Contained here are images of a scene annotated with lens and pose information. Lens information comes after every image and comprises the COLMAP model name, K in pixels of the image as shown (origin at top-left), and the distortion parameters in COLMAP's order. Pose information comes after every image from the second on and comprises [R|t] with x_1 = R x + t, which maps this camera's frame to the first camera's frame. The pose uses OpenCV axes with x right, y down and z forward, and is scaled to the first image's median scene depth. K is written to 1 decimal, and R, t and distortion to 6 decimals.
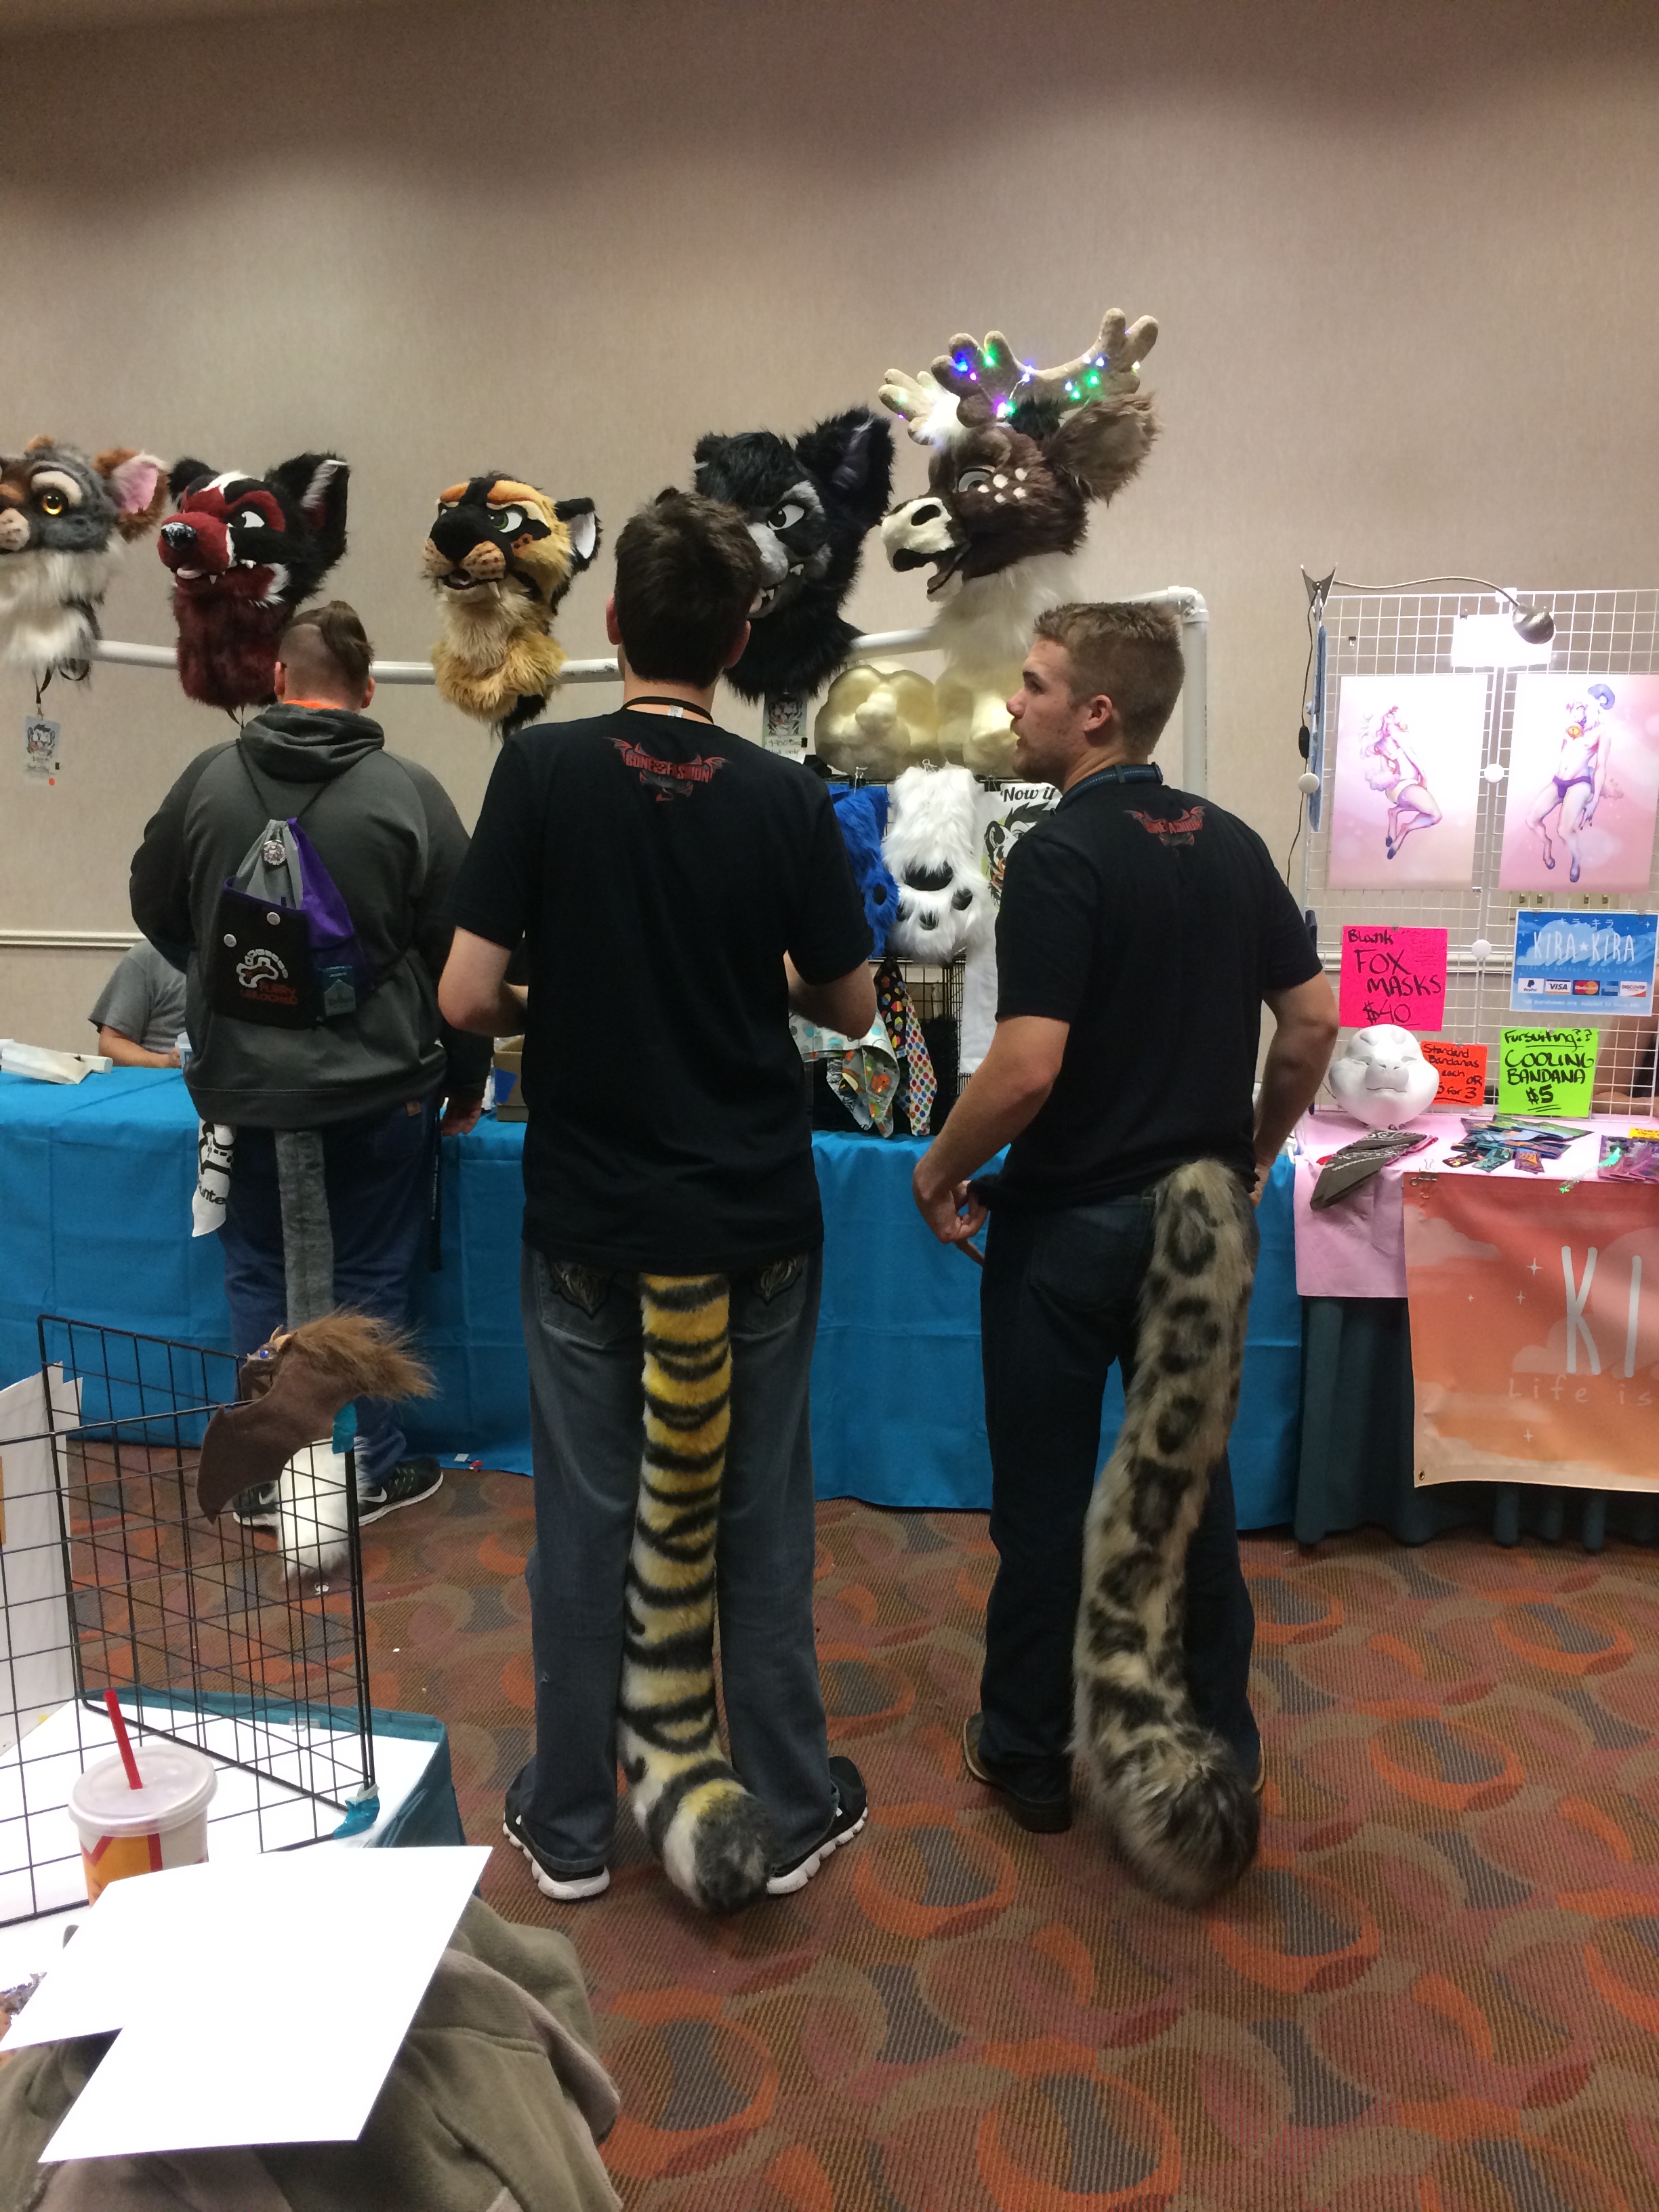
lens RADIAL K [[1883.4, 0, 871.2], [0, 1883.4, 1106.8], [0, 0, 1]] dist [0.070393, -0.099740]
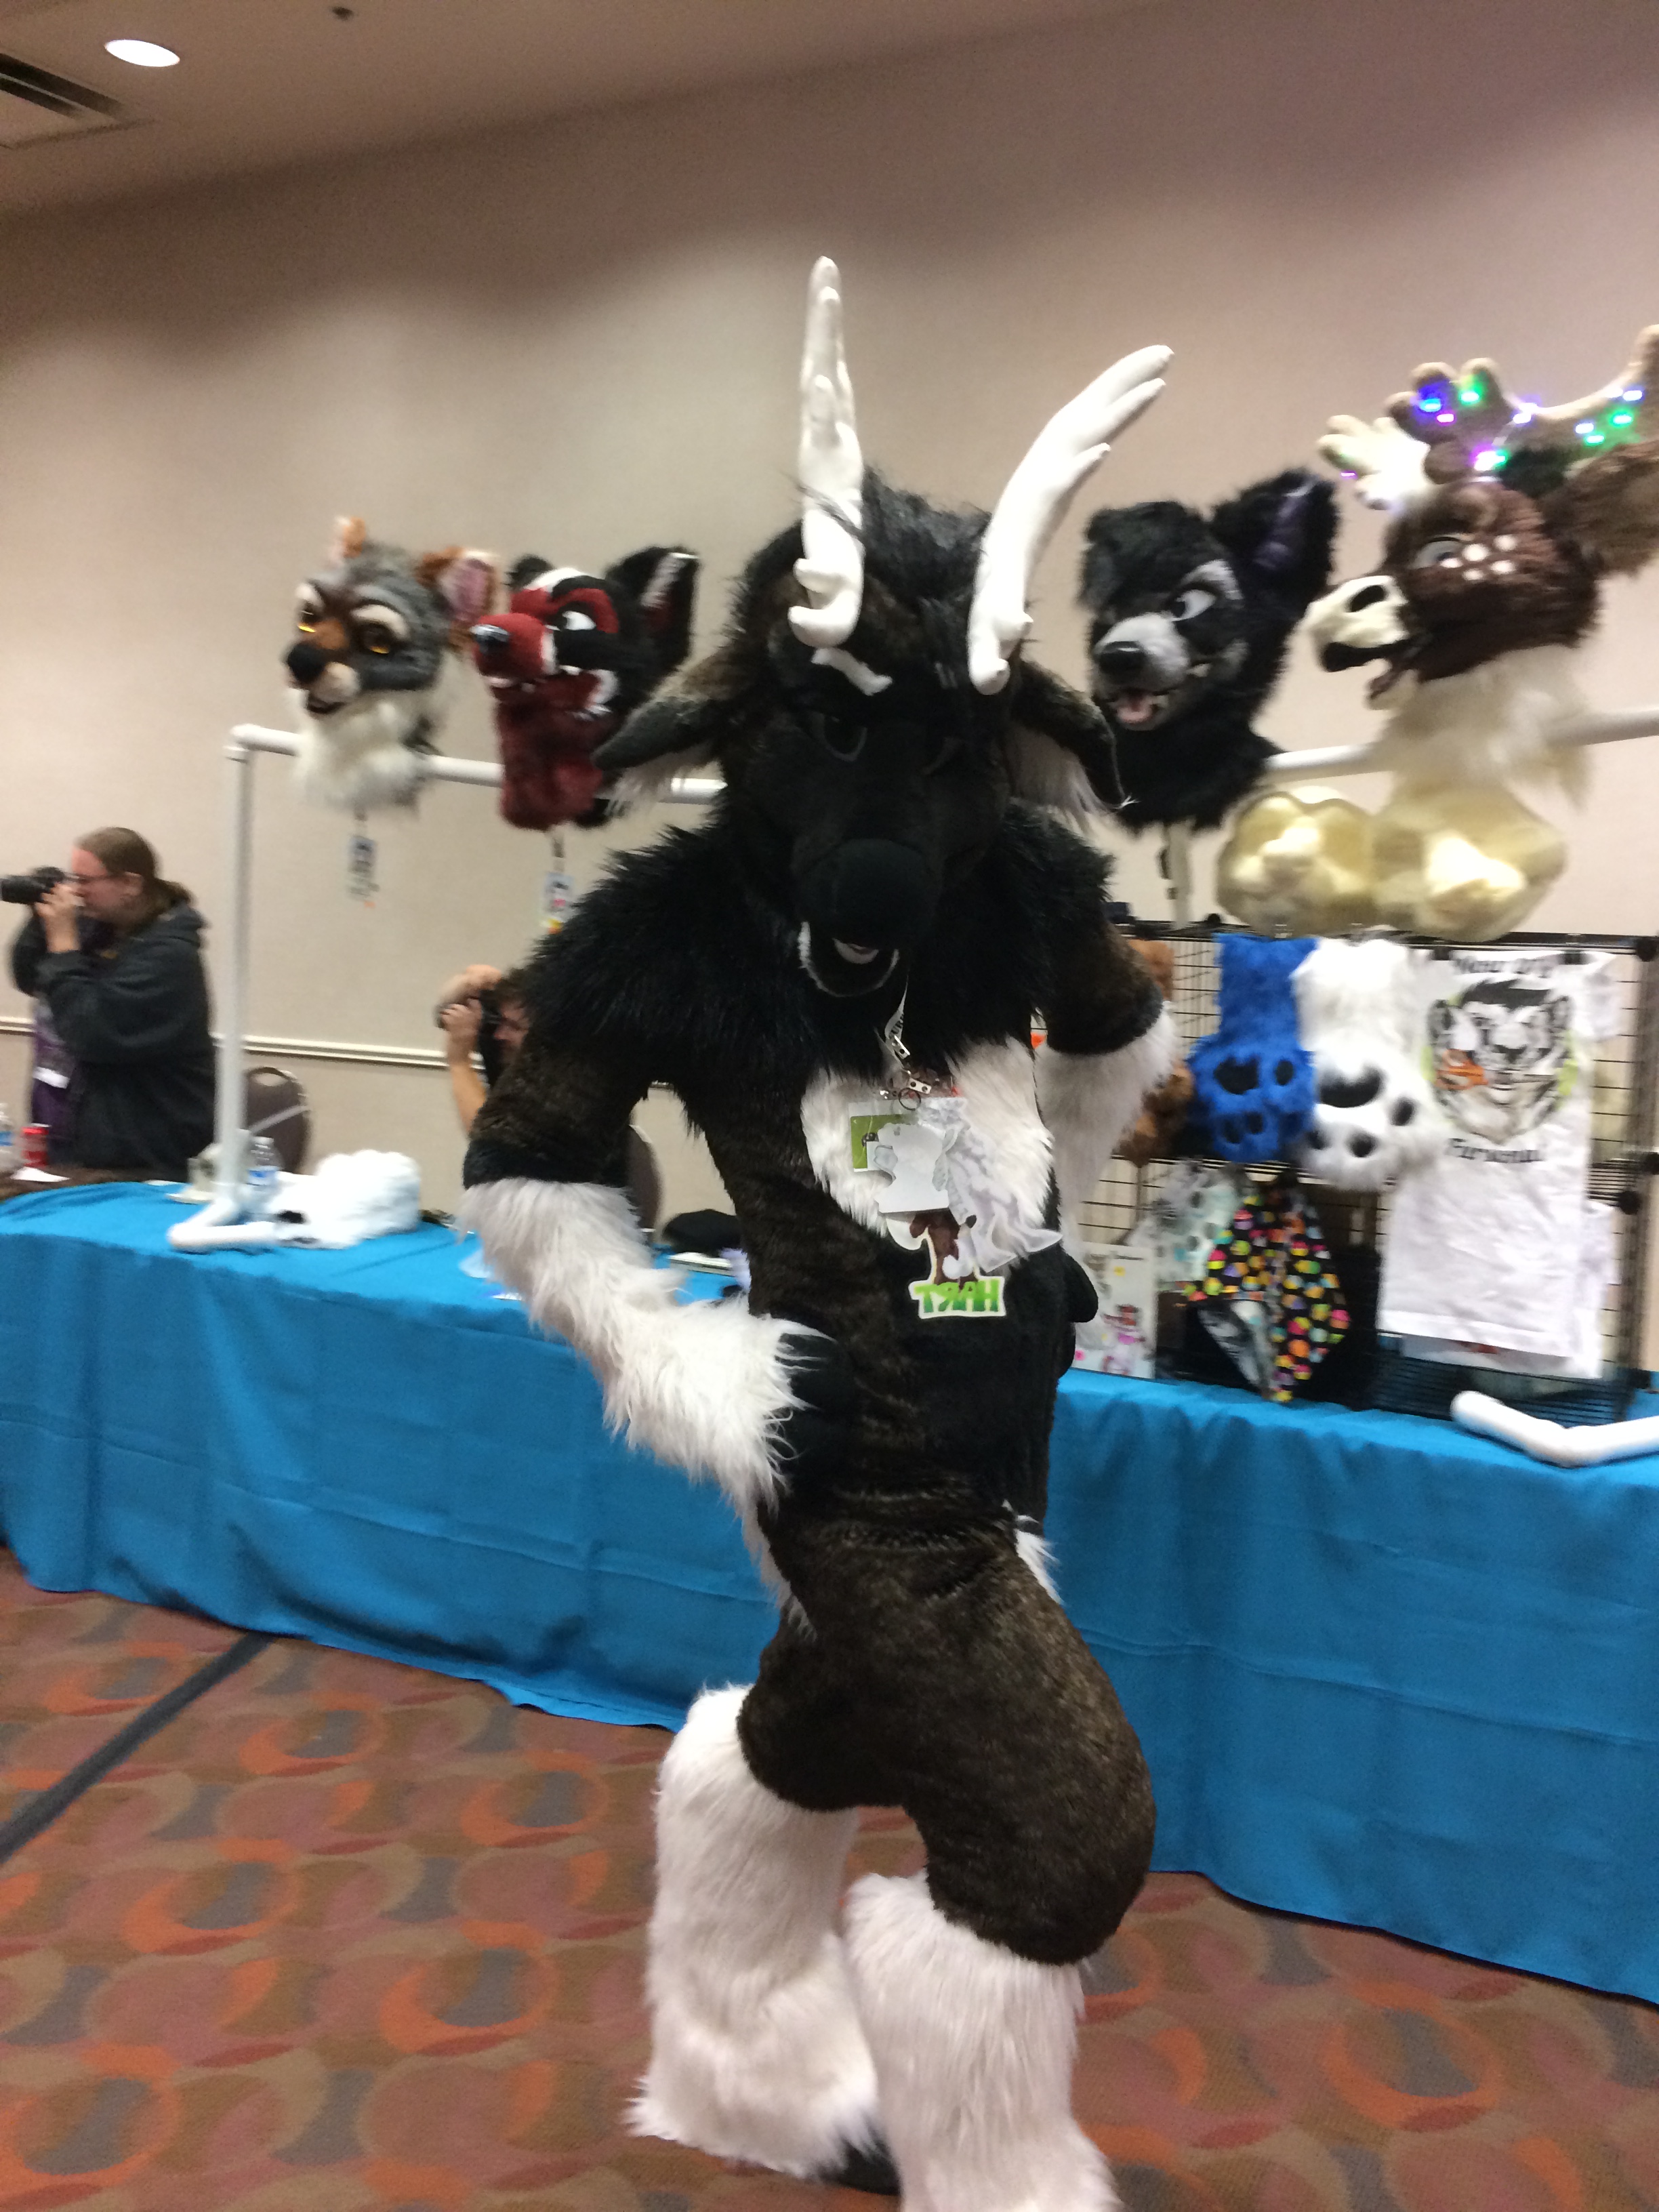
lens RADIAL K [[1884.9, 0, 842.9], [0, 1884.9, 1085.8], [0, 0, 1]] dist [0.071415, -0.103258]
pose [[0.956778, 0.057914, -0.284994, 0.054096], [-0.076123, 0.995677, -0.053227, -0.059706], [0.280680, 0.072621, 0.957050, 0.220302]]
